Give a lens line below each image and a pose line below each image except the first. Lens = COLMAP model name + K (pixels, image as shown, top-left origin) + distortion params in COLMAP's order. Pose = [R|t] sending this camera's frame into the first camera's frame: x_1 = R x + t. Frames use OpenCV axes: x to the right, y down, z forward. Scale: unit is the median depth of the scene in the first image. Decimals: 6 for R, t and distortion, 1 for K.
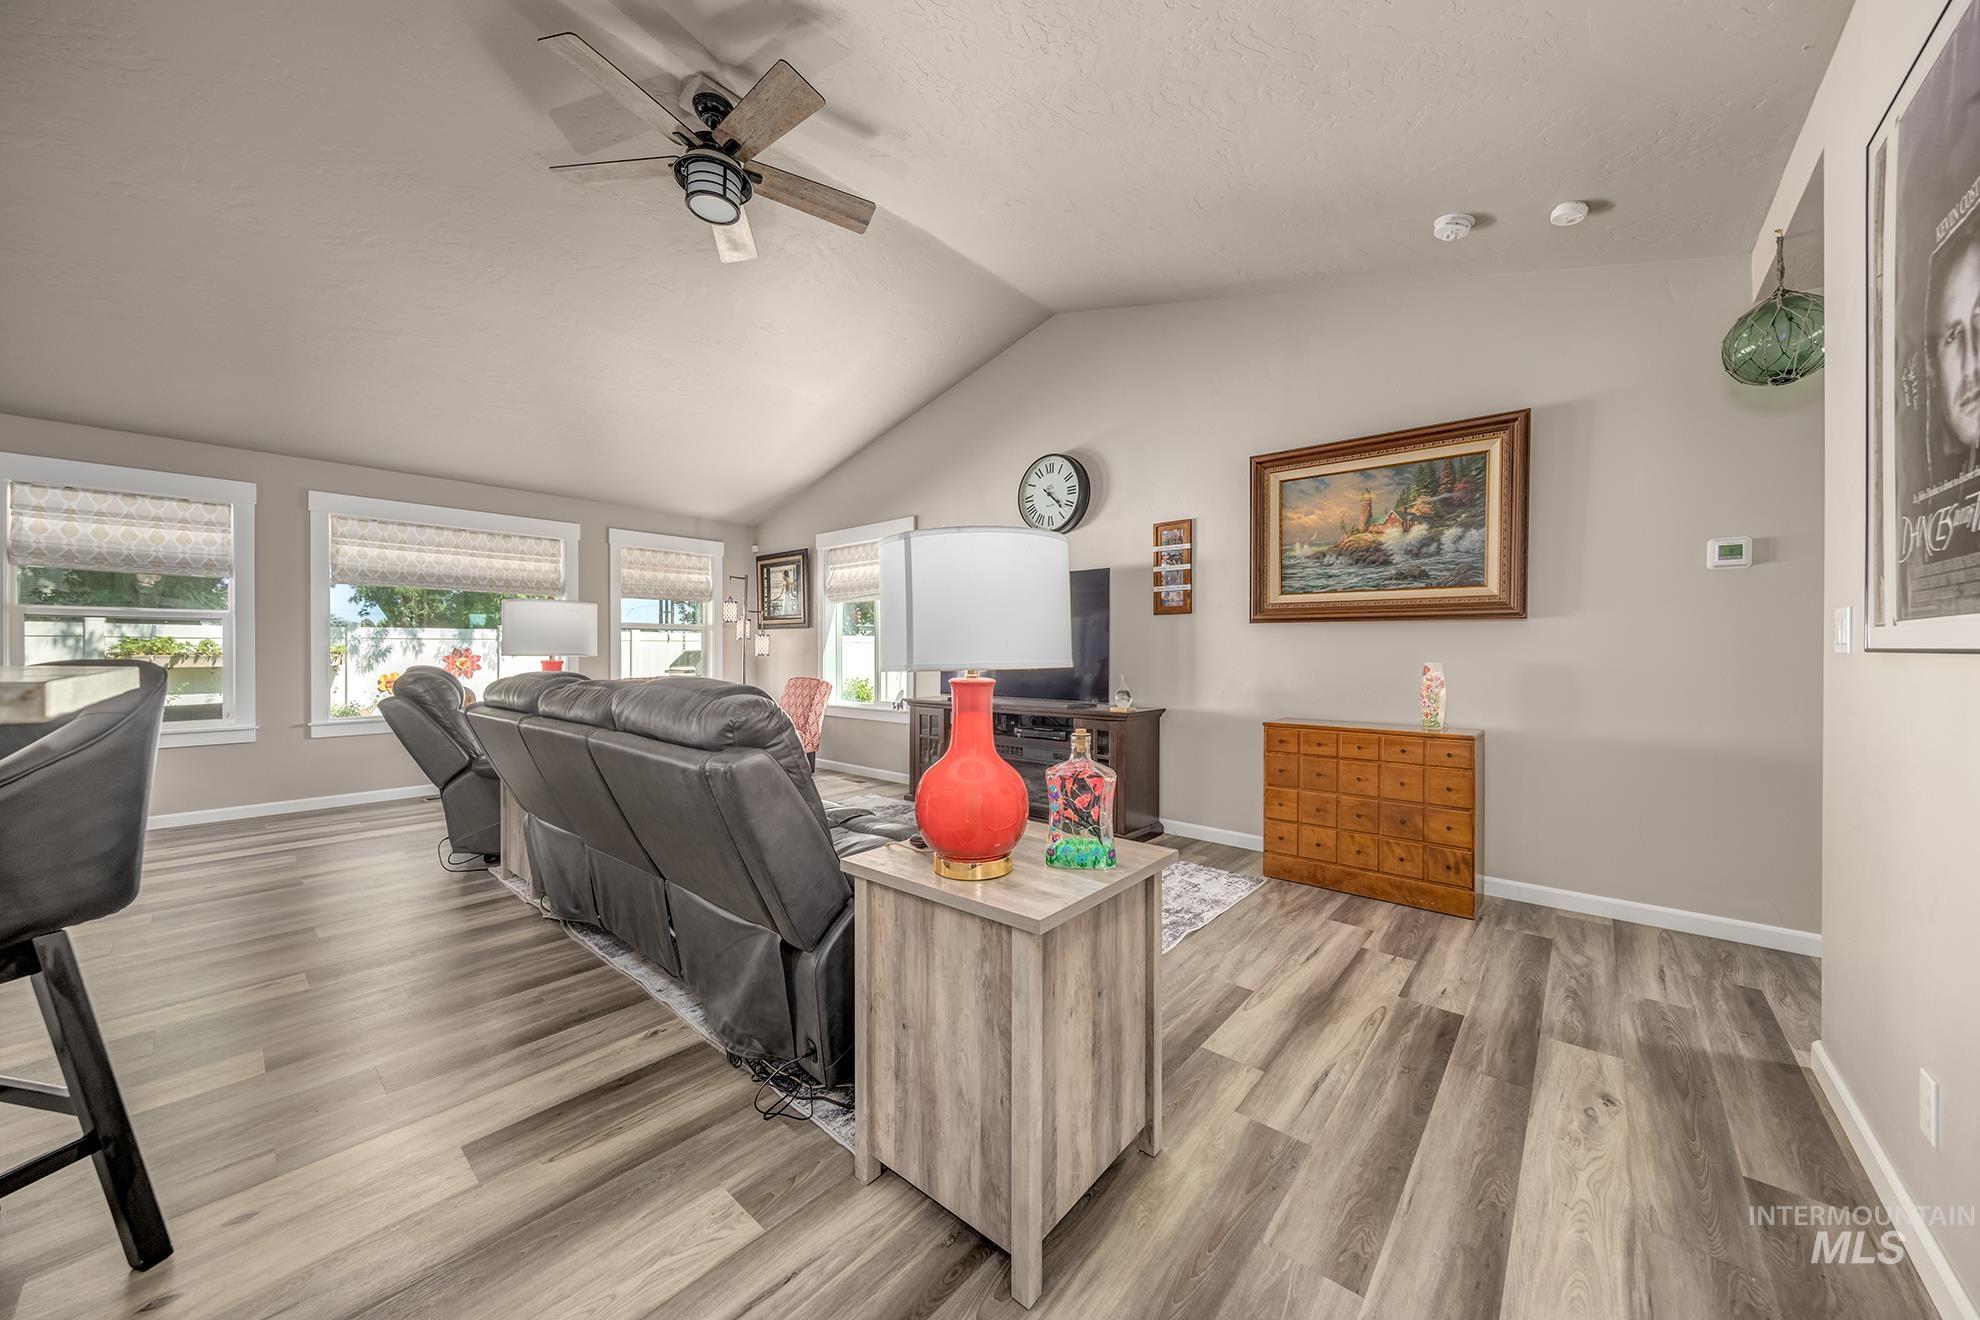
lens RADIAL K [[682.6, 0, 990.0], [0, 682.6, 660.0], [0, 0, 1]] dist [-0.000457, -0.000092]
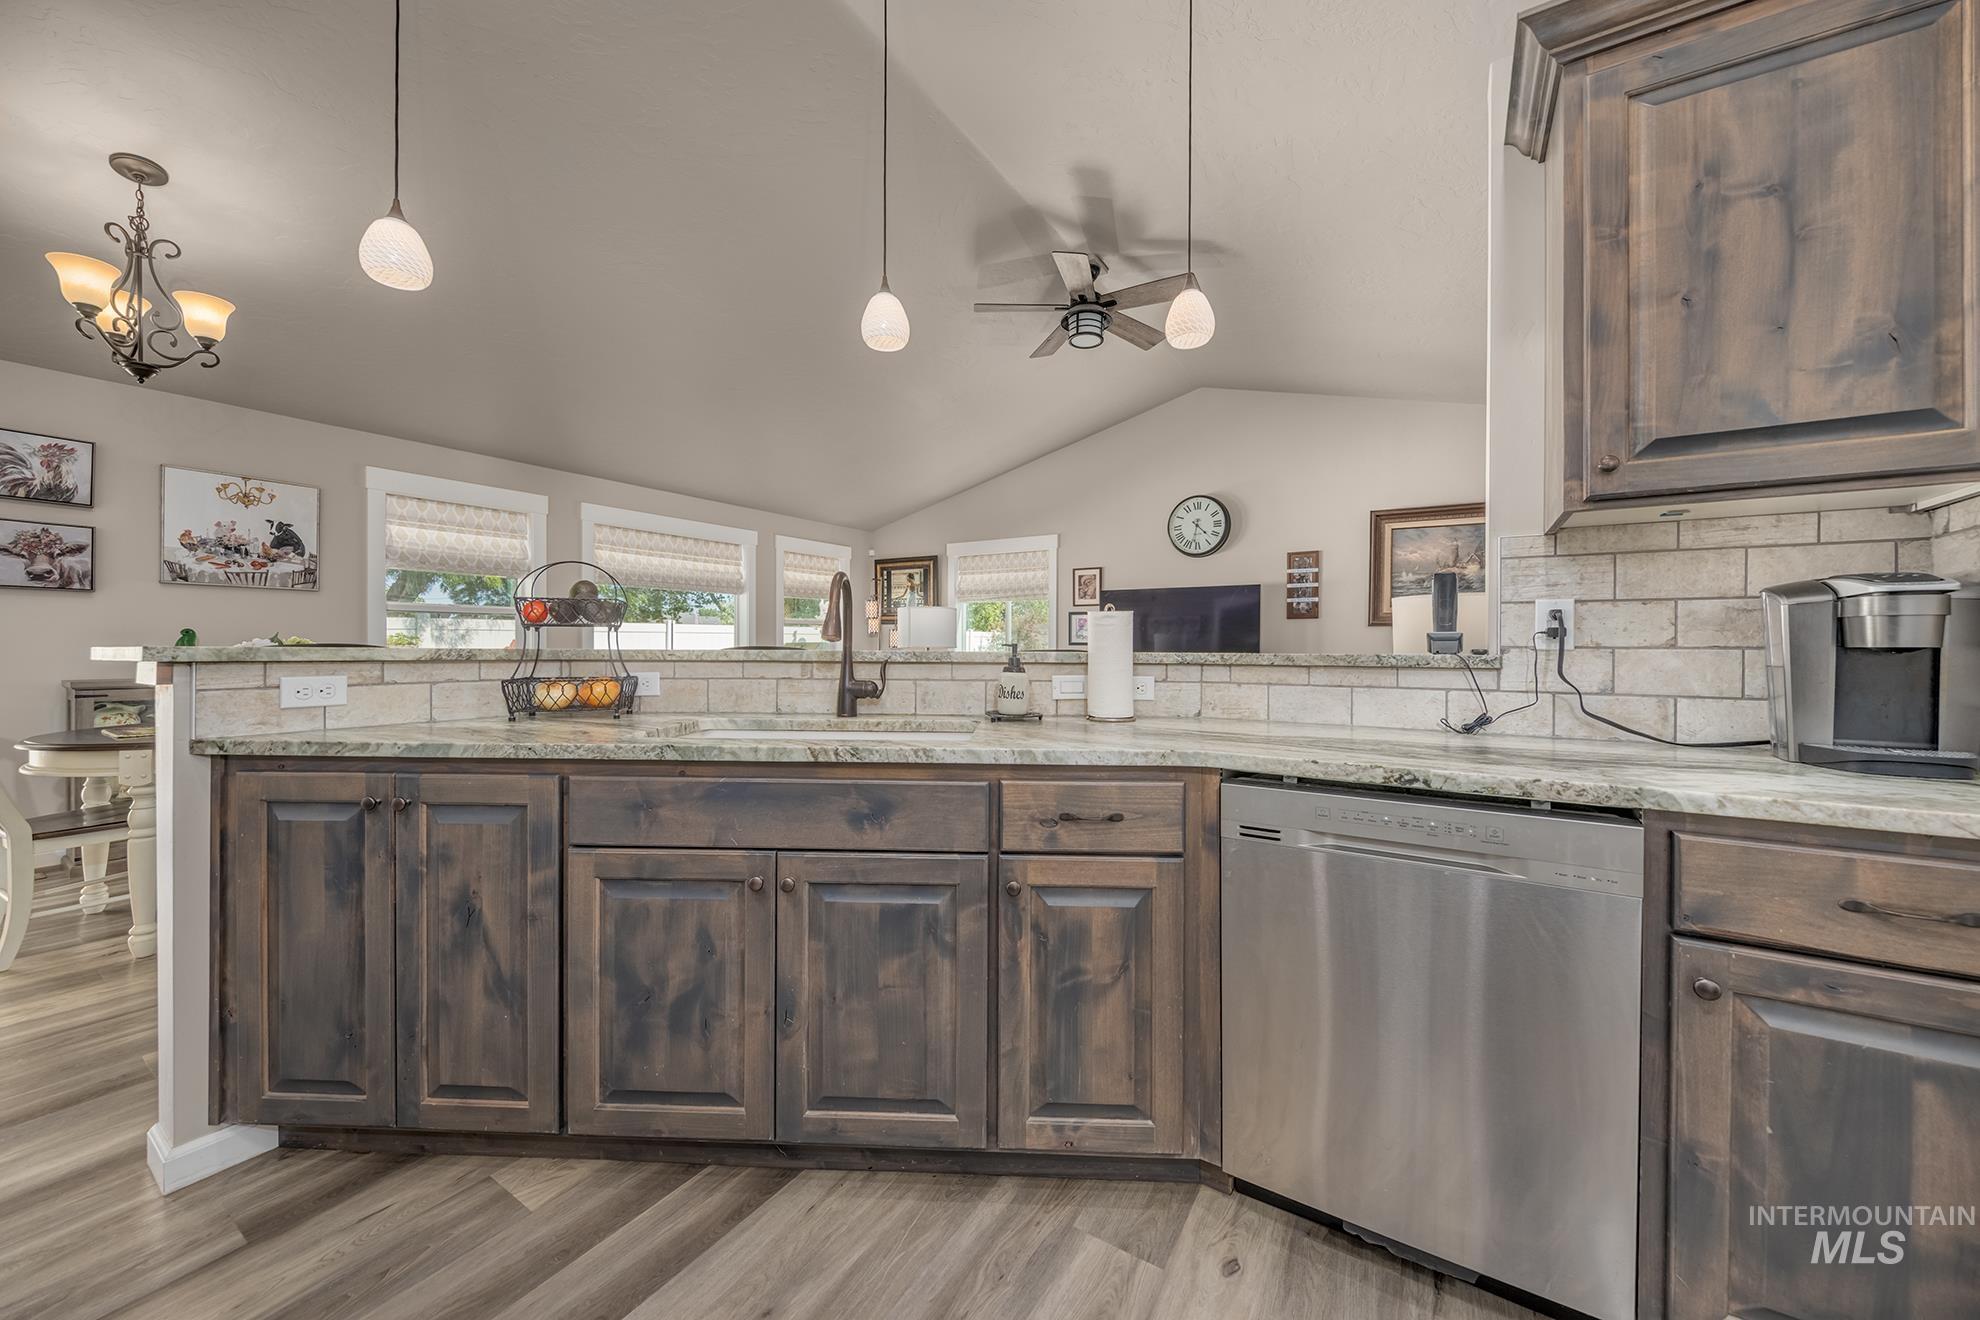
lens RADIAL K [[715.6, 0, 990.0], [0, 715.6, 660.0], [0, 0, 1]] dist [0.015992, 0.000048]
pose [[0.987922, -0.000267, 0.154955, -0.533730], [-0.001273, 0.999951, 0.009835, 0.002898], [-0.154950, -0.009914, 0.987873, -0.312172]]
